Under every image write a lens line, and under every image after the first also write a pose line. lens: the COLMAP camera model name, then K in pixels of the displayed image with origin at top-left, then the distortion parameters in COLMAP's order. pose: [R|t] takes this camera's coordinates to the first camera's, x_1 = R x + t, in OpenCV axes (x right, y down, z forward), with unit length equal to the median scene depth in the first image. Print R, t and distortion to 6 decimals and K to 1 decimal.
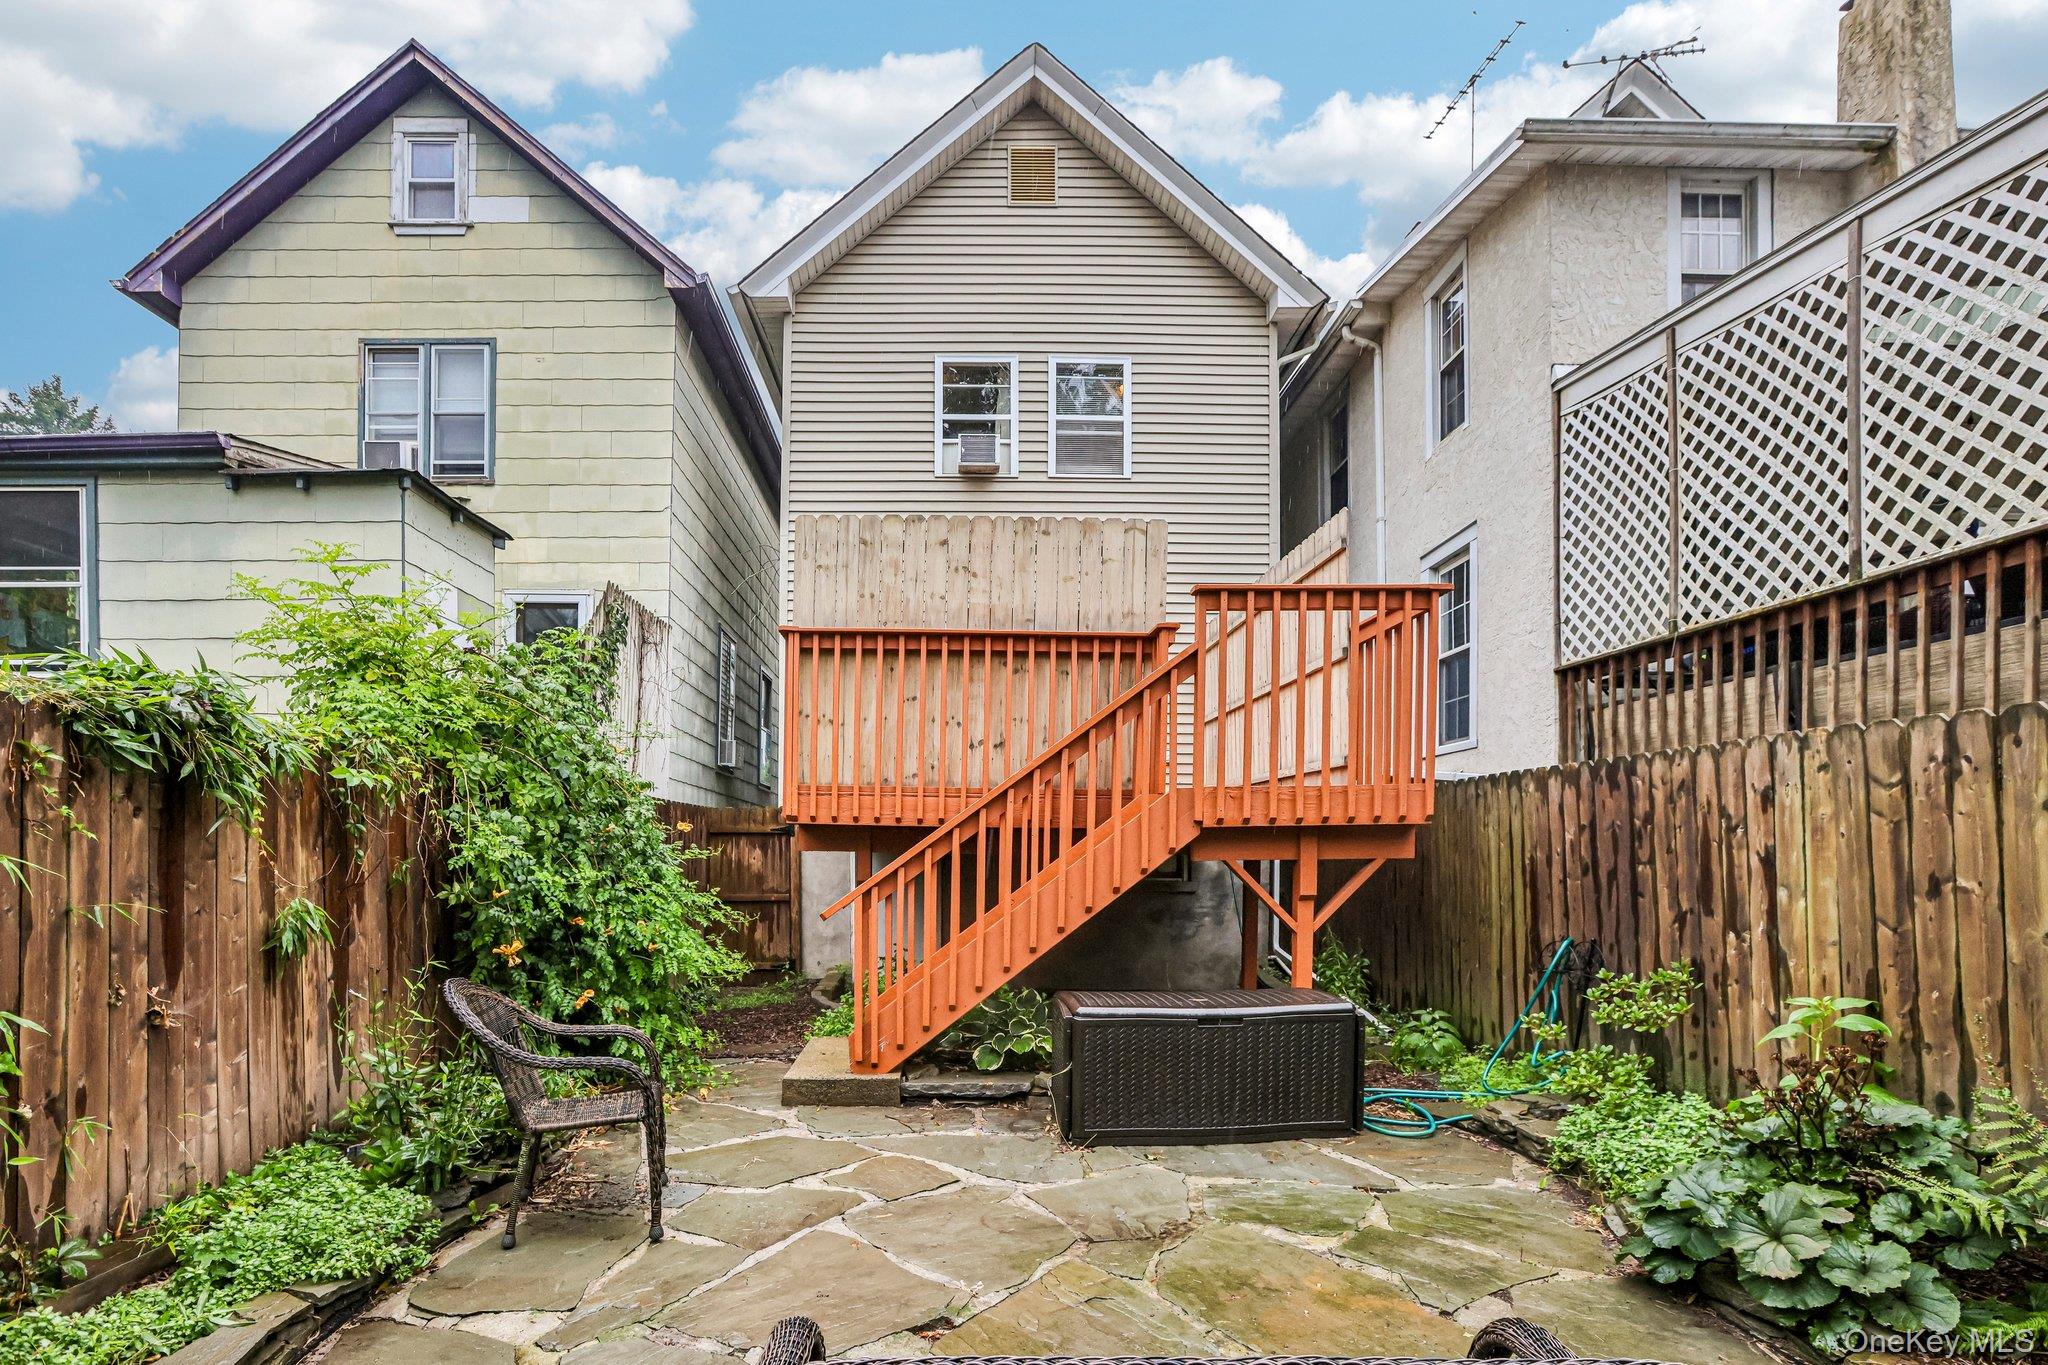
lens RADIAL K [[1019.4, 0, 1012.8], [0, 1019.4, 853.1], [0, 0, 1]] dist [-0.054627, 0.018095]
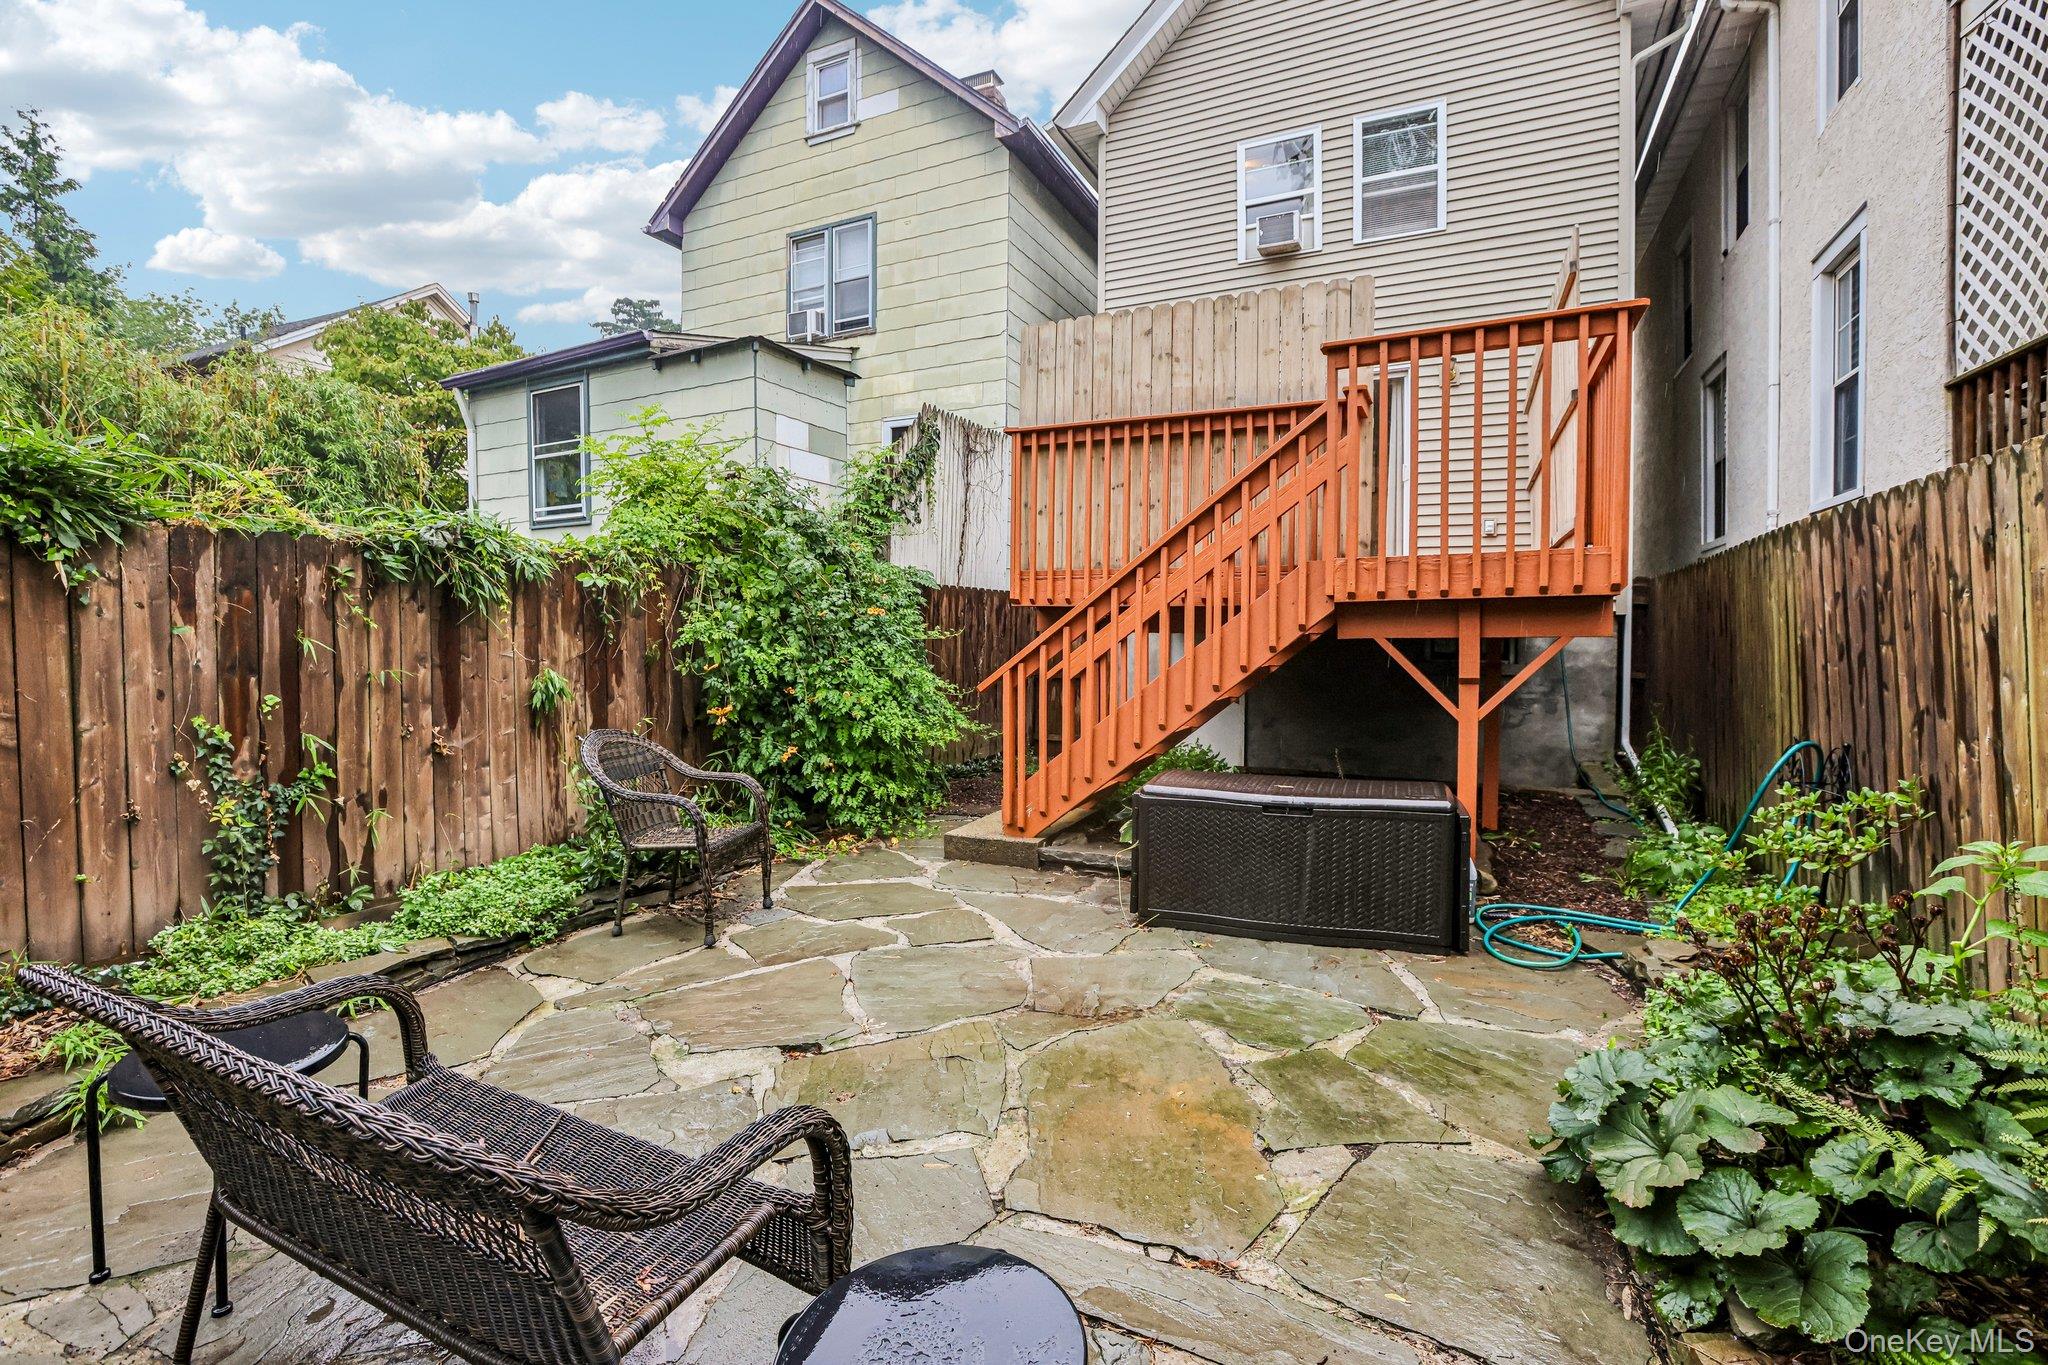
lens RADIAL K [[961.5, 0, 1021.6], [0, 961.5, 653.8], [0, 0, 1]] dist [-0.061651, 0.019828]
pose [[0.884662, 0.004333, -0.466213, 0.345309], [0.004464, 0.999832, 0.017764, 0.002812], [0.466212, -0.017797, 0.884494, 0.096609]]
